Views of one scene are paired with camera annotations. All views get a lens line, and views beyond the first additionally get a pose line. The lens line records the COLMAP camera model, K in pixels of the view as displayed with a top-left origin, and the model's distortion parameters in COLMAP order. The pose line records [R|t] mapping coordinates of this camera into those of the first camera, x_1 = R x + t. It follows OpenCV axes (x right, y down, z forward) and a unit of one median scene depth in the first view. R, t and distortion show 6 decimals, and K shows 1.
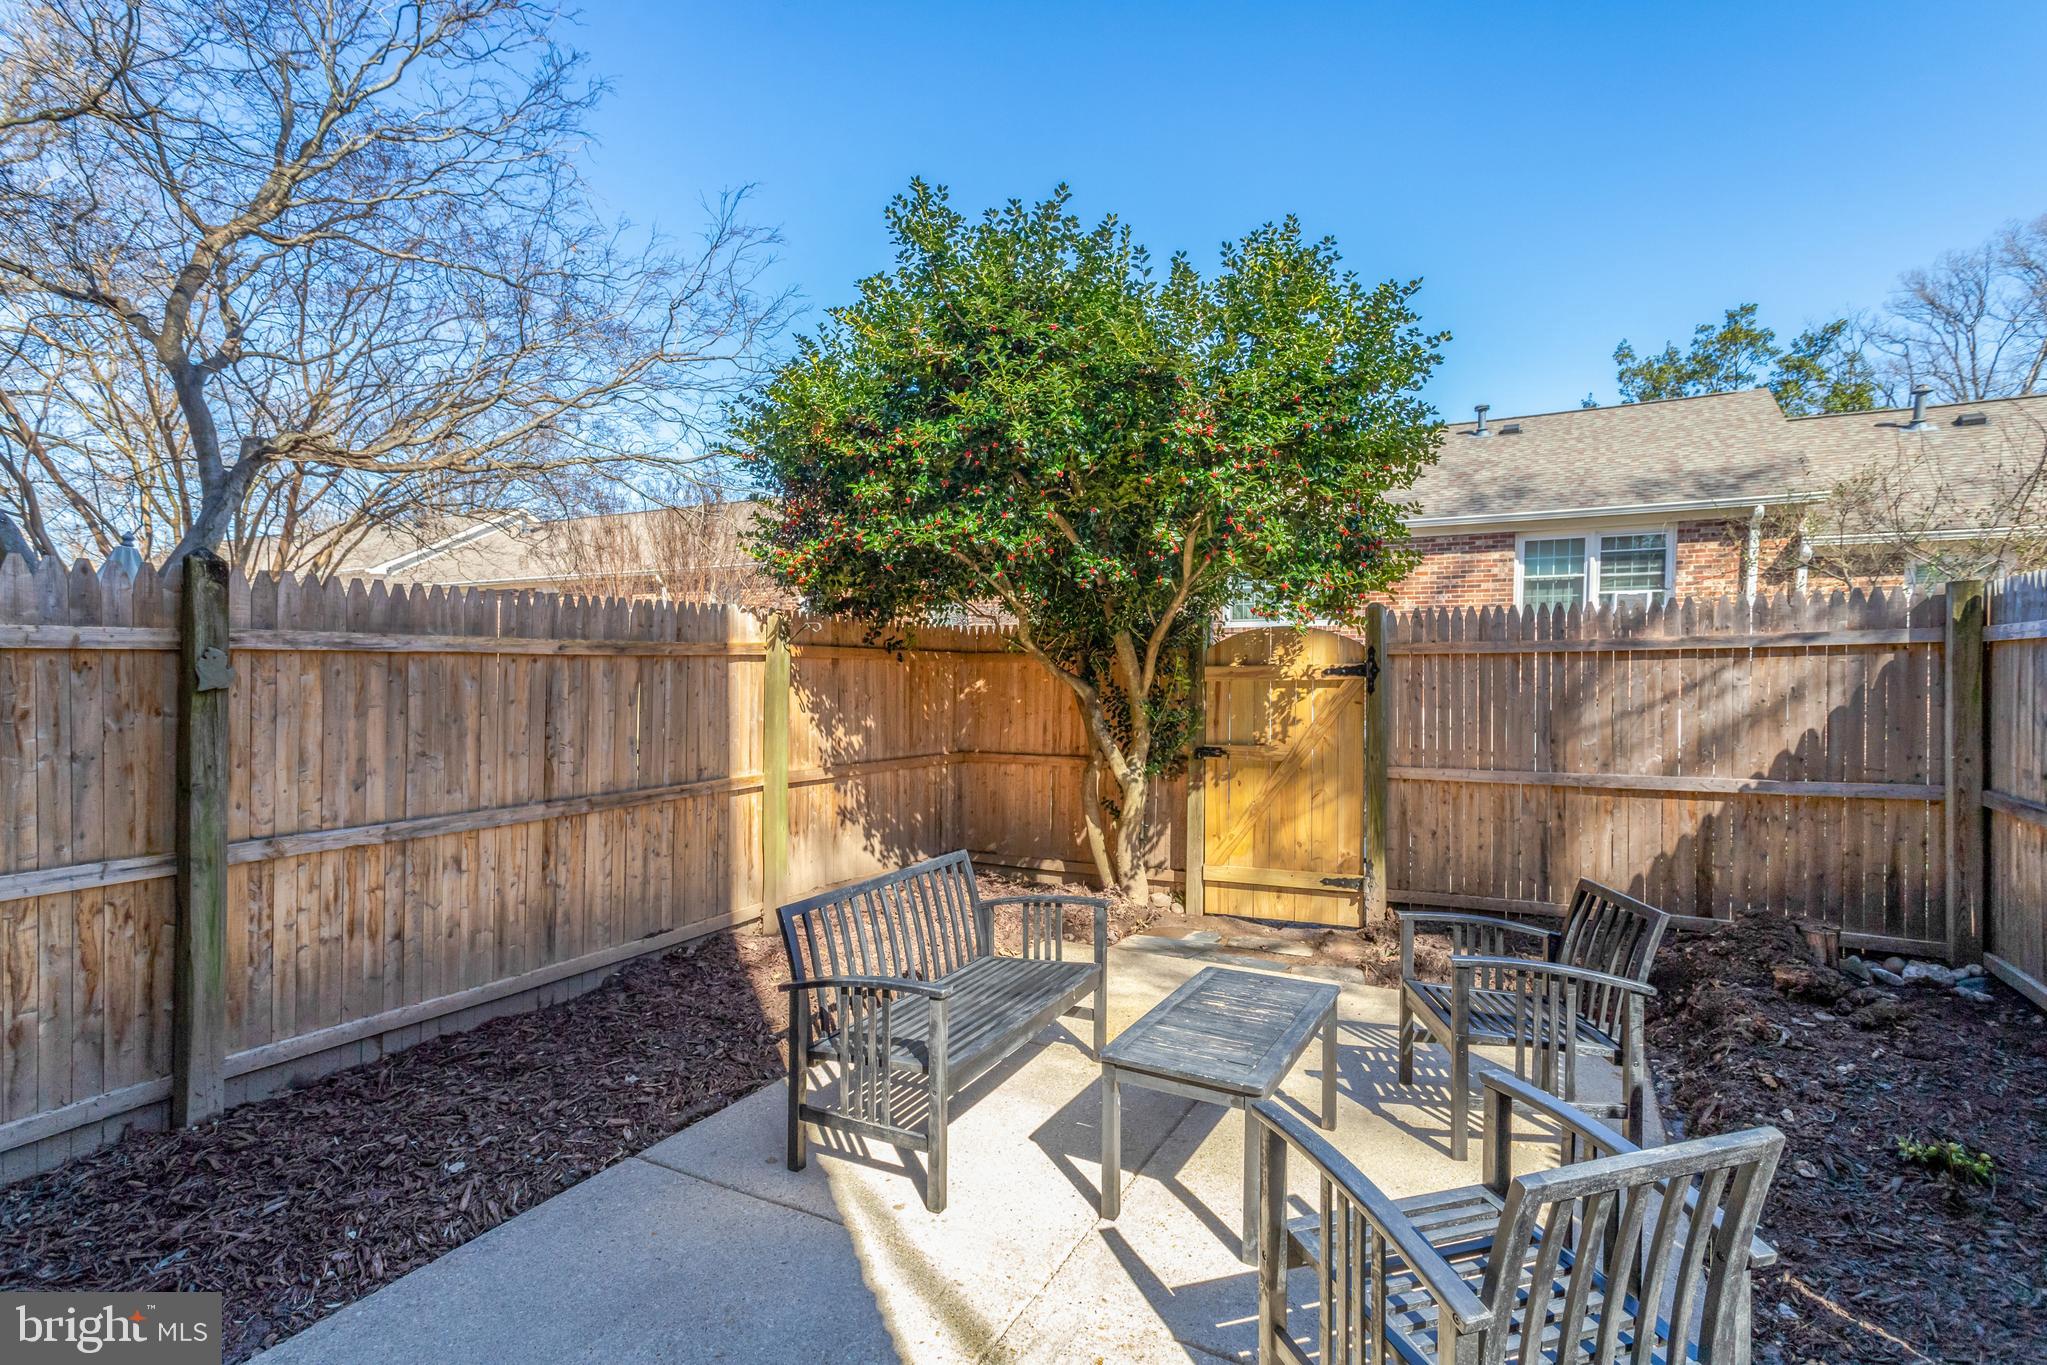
lens RADIAL K [[957.0, 0, 1023.5], [0, 957.0, 682.5], [0, 0, 1]] dist [0.015748, 0.010431]
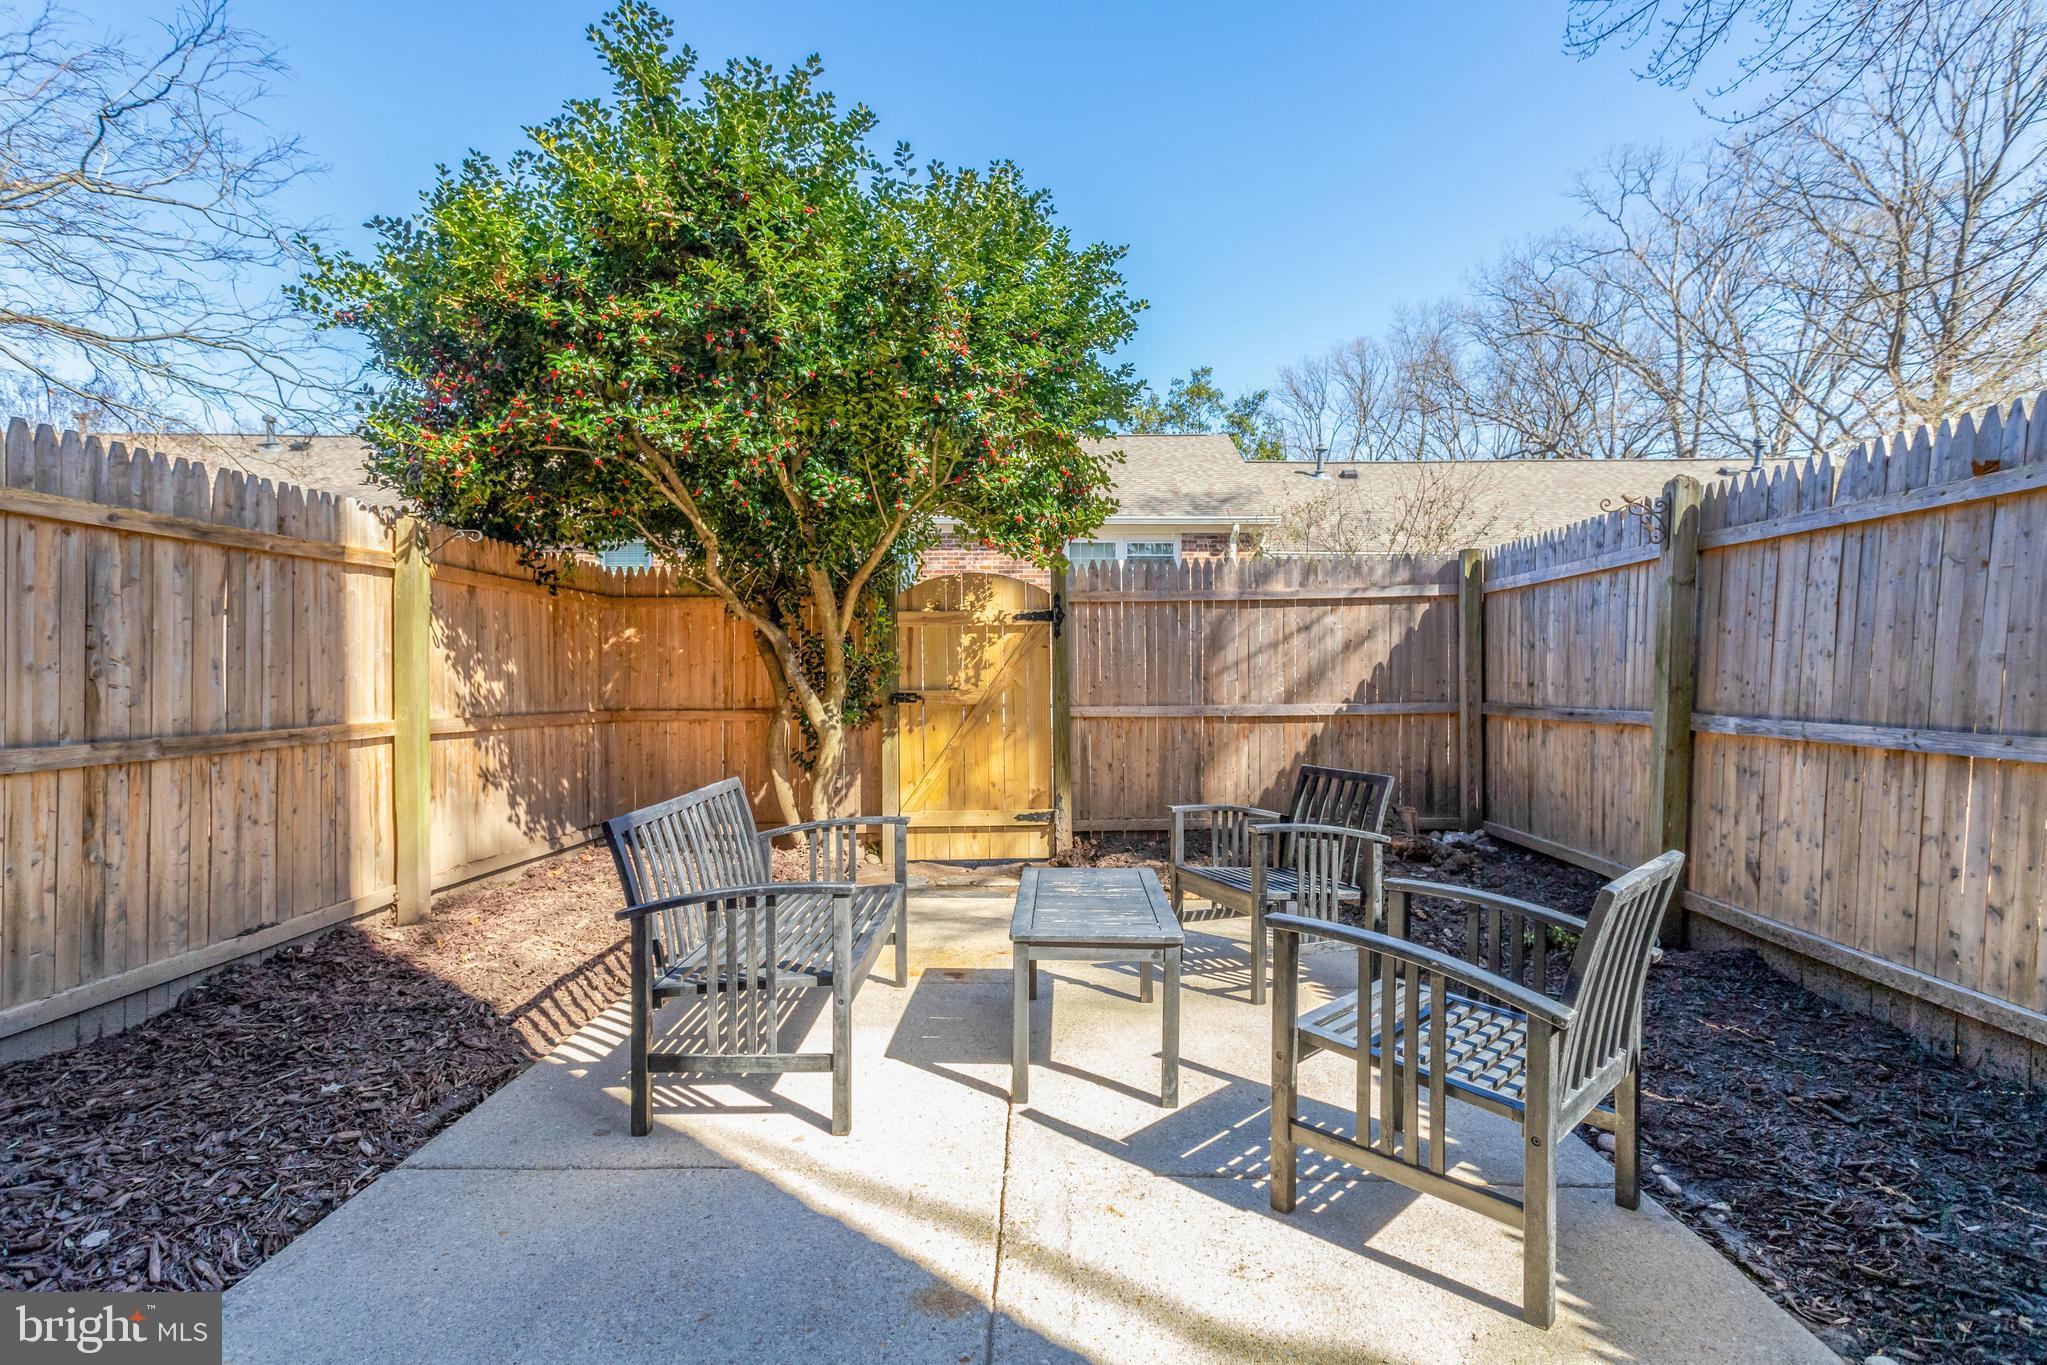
lens RADIAL K [[967.6, 0, 1023.5], [0, 967.6, 682.5], [0, 0, 1]] dist [0.029077, 0.000215]
pose [[0.897590, -0.006119, 0.440789, -0.166154], [0.004241, 0.999977, 0.005245, 0.063851], [-0.440811, -0.002838, 0.897596, 0.060020]]
